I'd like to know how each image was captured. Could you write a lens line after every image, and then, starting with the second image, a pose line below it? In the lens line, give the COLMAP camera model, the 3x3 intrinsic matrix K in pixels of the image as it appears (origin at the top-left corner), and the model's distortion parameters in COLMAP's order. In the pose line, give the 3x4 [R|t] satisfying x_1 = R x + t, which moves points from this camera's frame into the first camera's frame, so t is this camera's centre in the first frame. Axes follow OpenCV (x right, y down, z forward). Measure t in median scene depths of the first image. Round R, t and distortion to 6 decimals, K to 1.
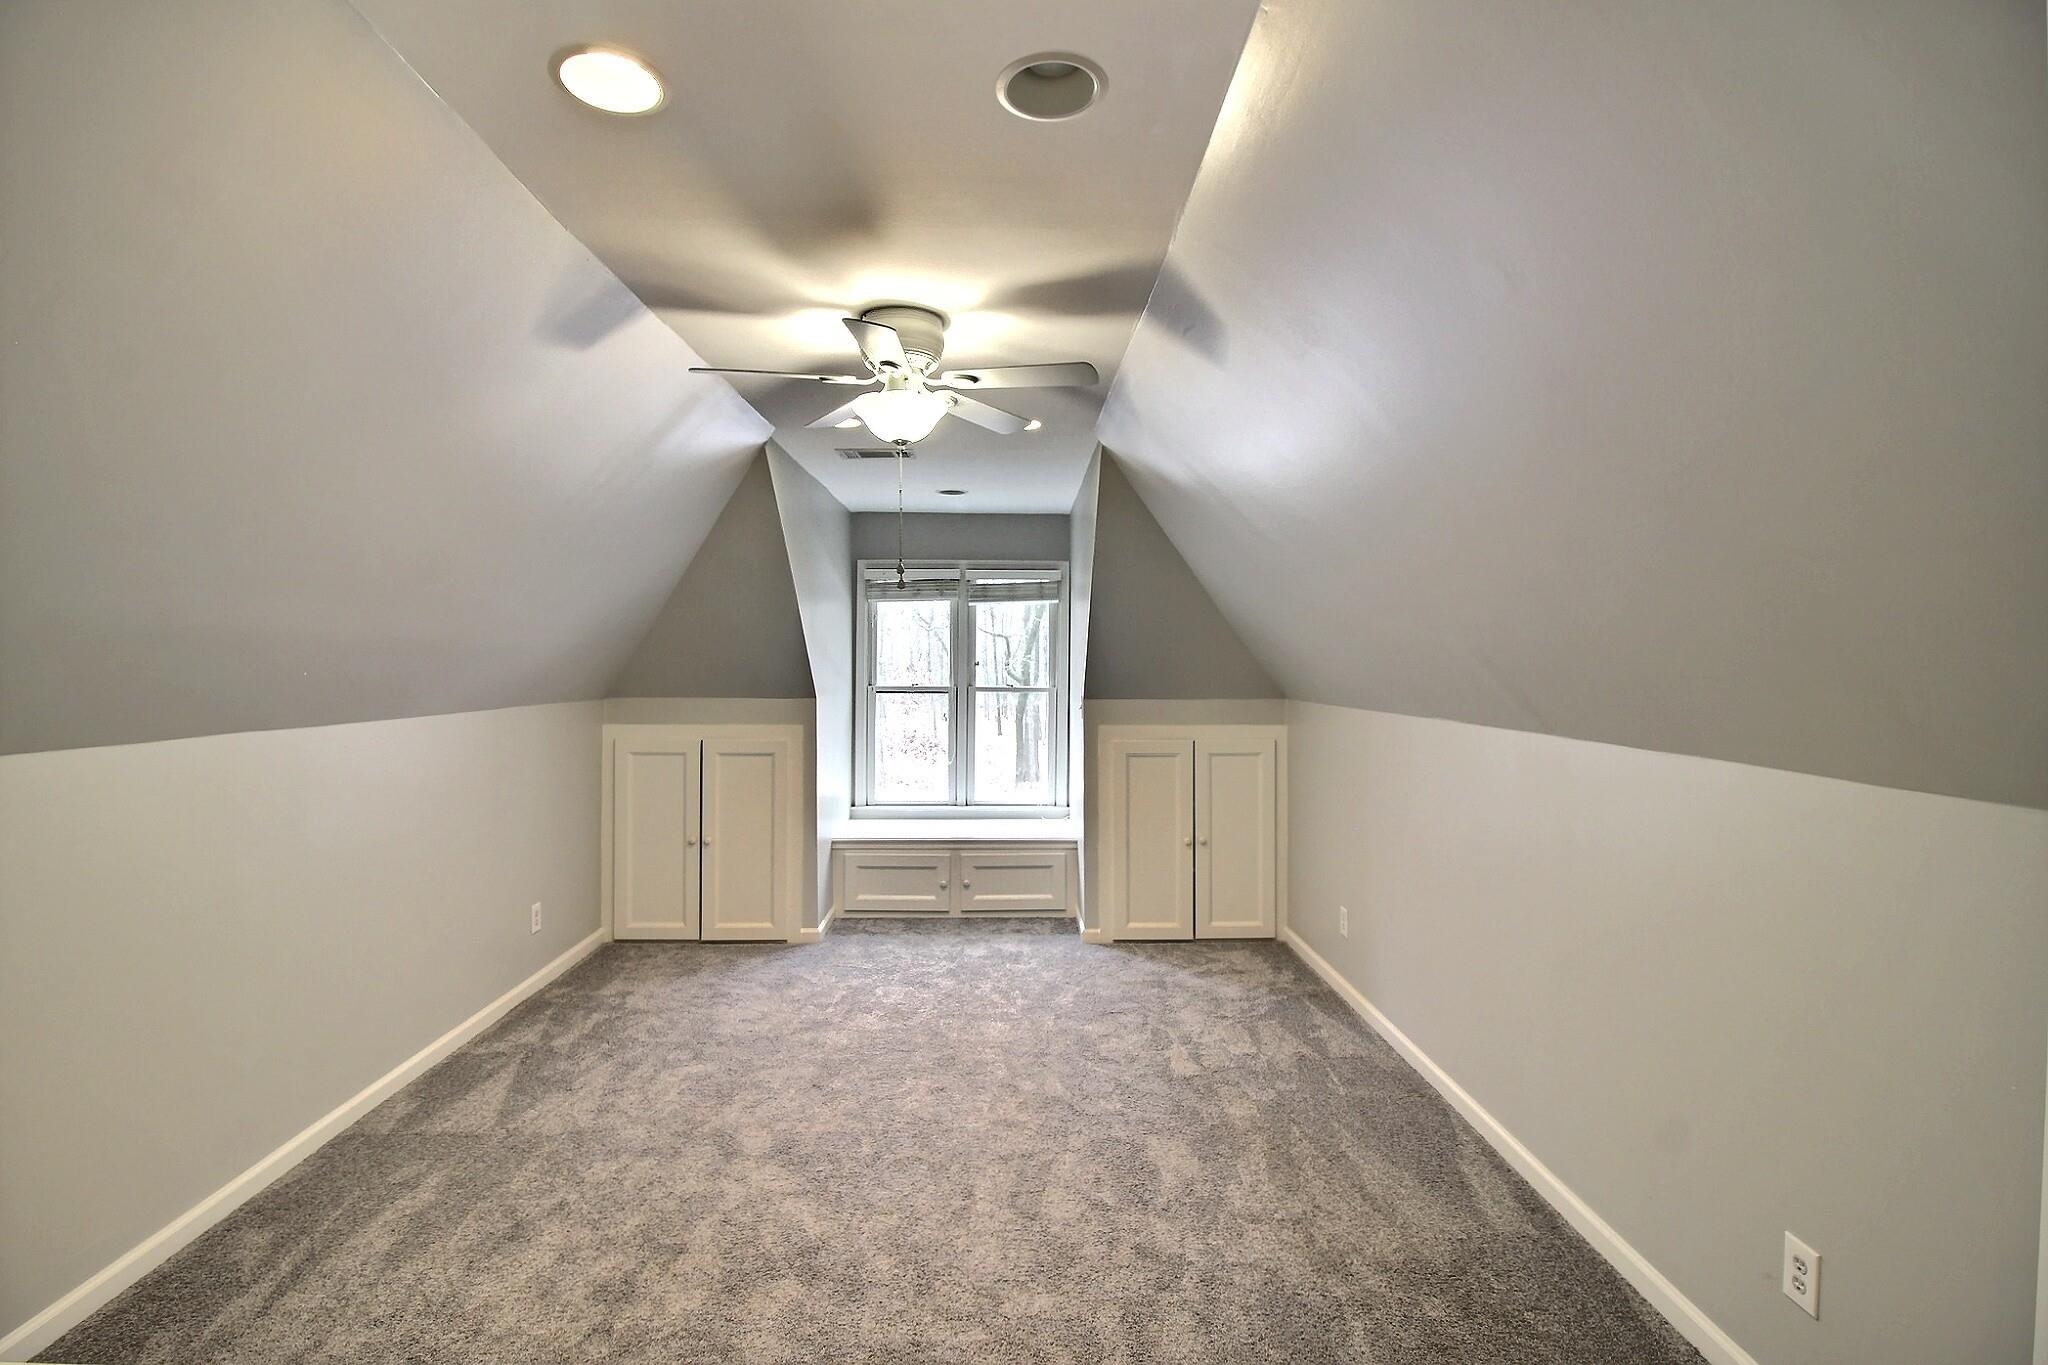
lens RADIAL K [[952.1, 0, 1018.8], [0, 952.1, 673.6], [0, 0, 1]] dist [-0.004570, -0.007273]
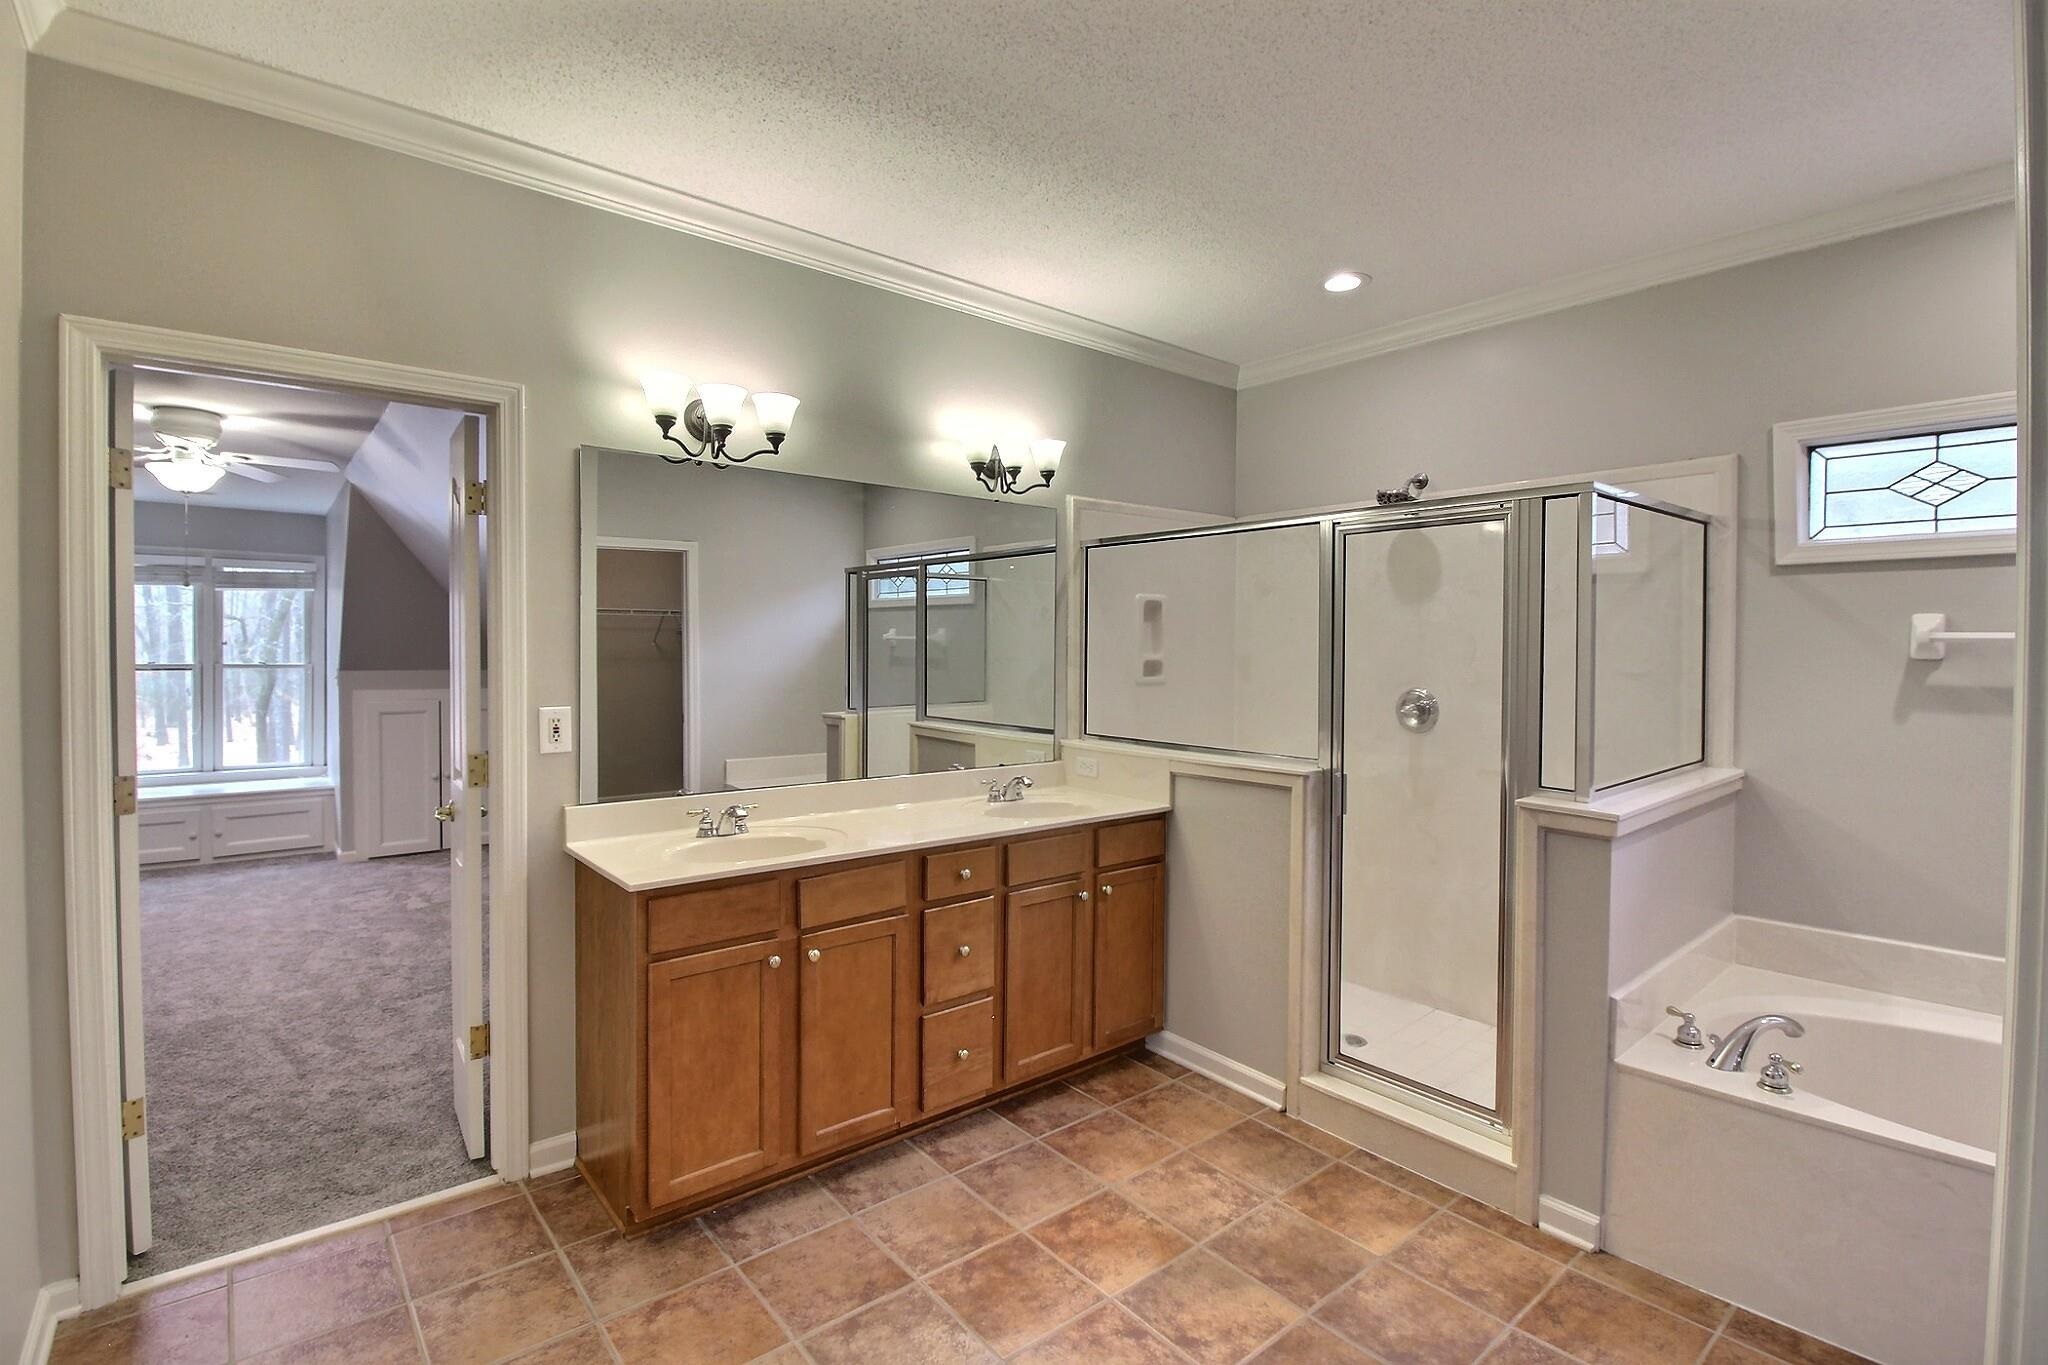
lens RADIAL K [[952.1, 0, 1013.1], [0, 952.1, 668.9], [0, 0, 1]] dist [-0.004570, -0.007273]
pose [[0.780921, -0.009046, 0.624565, -0.016404], [0.005779, 0.999957, 0.007257, 0.018945], [-0.624604, -0.002058, 0.780939, -0.491998]]
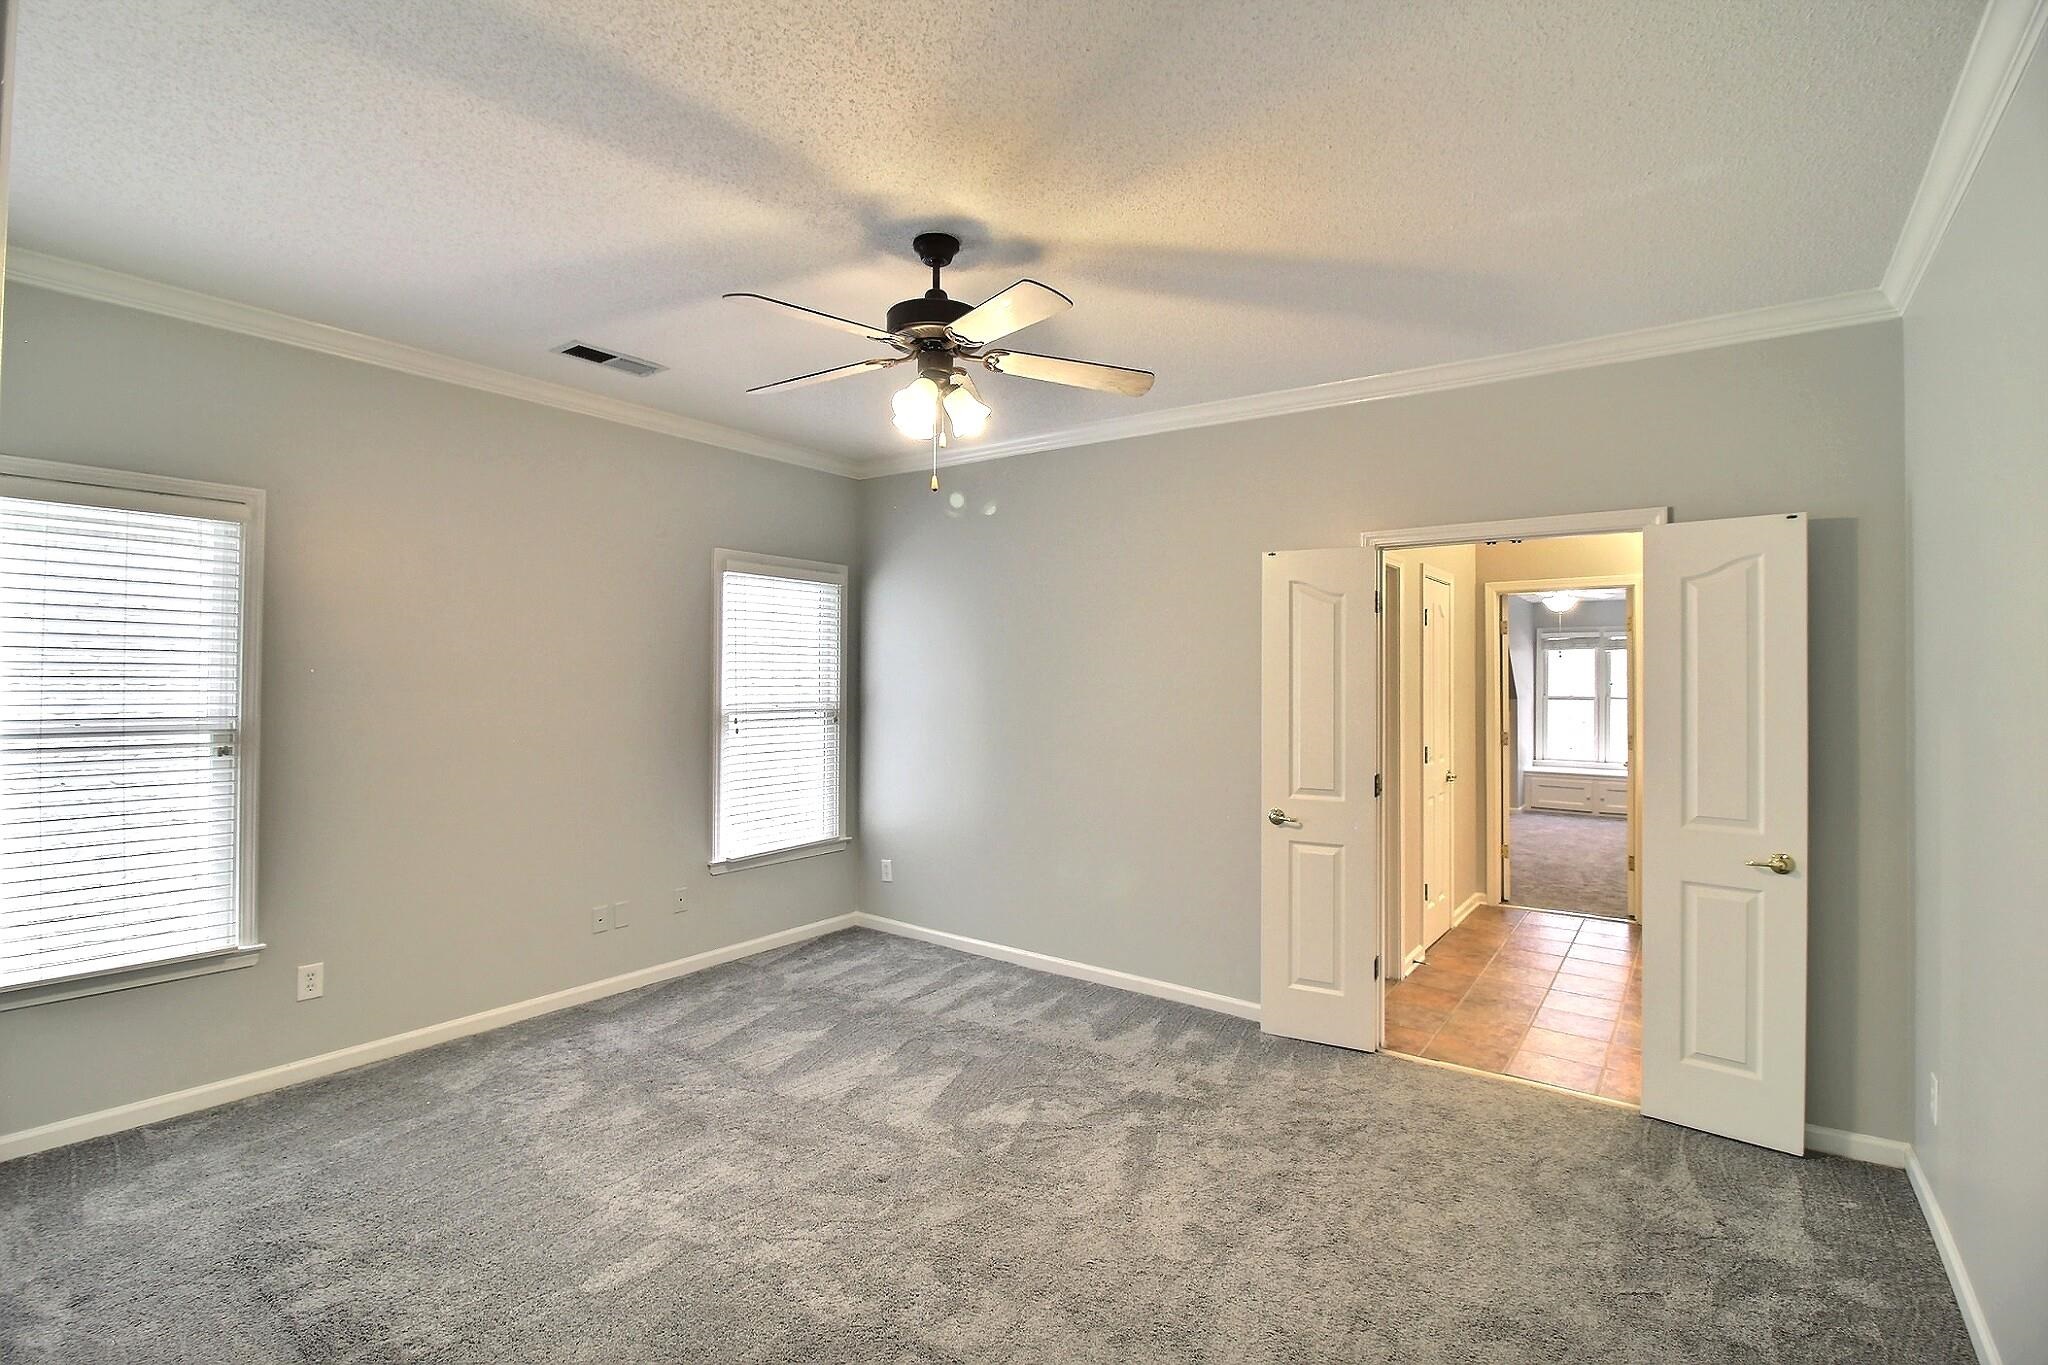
lens RADIAL K [[952.1, 0, 1025.4], [0, 952.1, 685.4], [0, 0, 1]] dist [-0.004570, -0.007273]
pose [[0.799264, -0.004950, -0.600960, 0.164318], [-0.004783, 0.999882, -0.014597, 0.026761], [0.600961, 0.014542, 0.799146, -1.209550]]
